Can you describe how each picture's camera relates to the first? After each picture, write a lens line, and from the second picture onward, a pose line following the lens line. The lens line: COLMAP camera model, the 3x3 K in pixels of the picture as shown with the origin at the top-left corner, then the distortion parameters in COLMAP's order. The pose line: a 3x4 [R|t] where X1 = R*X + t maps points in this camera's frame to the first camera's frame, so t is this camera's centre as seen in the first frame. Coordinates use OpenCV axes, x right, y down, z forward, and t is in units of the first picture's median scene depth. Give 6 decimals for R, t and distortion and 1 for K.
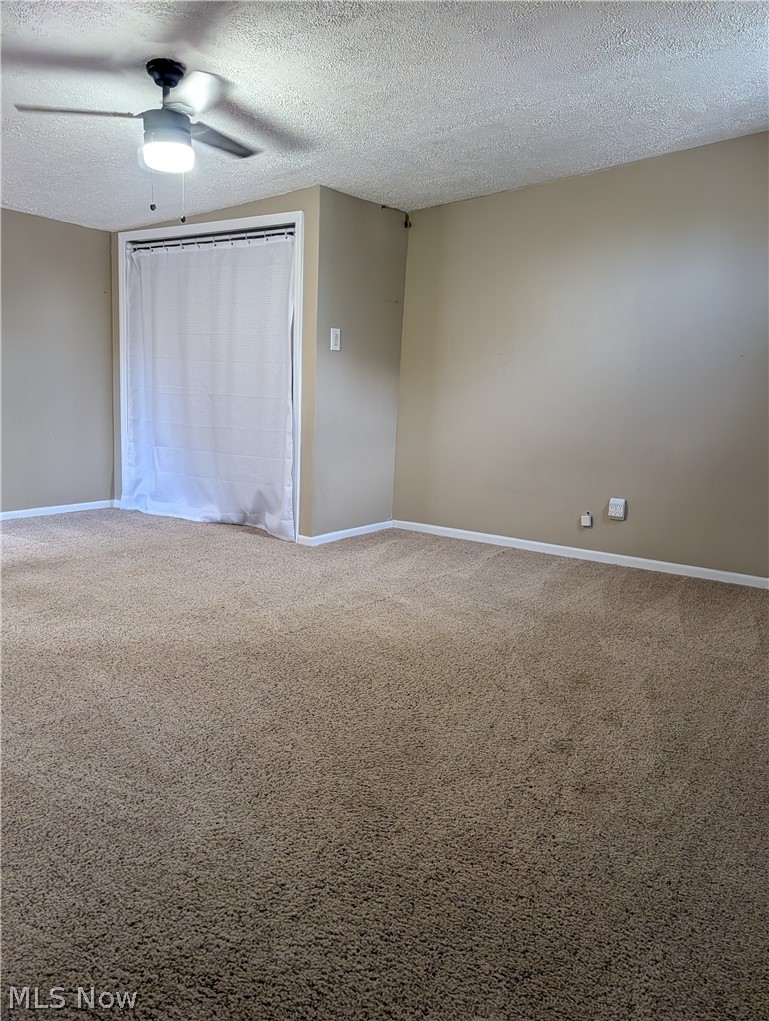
lens RADIAL K [[746.9, 0, 381.9], [0, 746.9, 510.7], [0, 0, 1]] dist [0.005888, -0.013826]
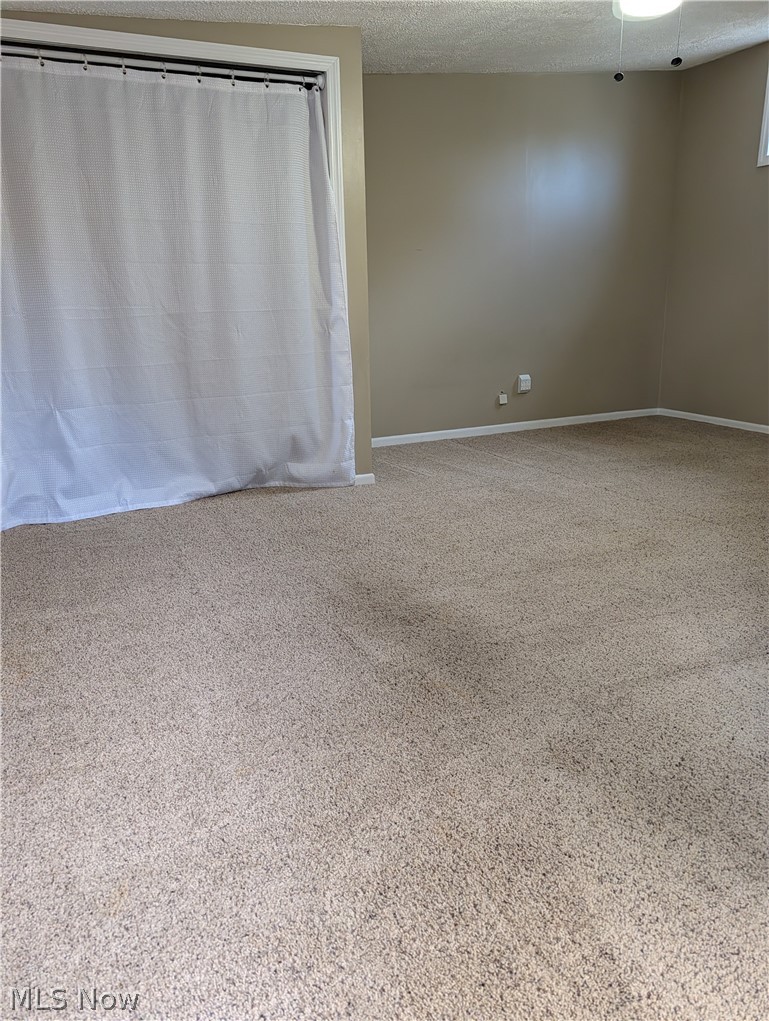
lens RADIAL K [[746.9, 0, 381.9], [0, 746.9, 510.7], [0, 0, 1]] dist [0.005888, -0.013826]
pose [[0.527254, -0.286893, 0.799810, -0.748791], [0.181284, 0.957585, 0.223981, -0.107230], [-0.830144, 0.026898, 0.556900, 0.493875]]
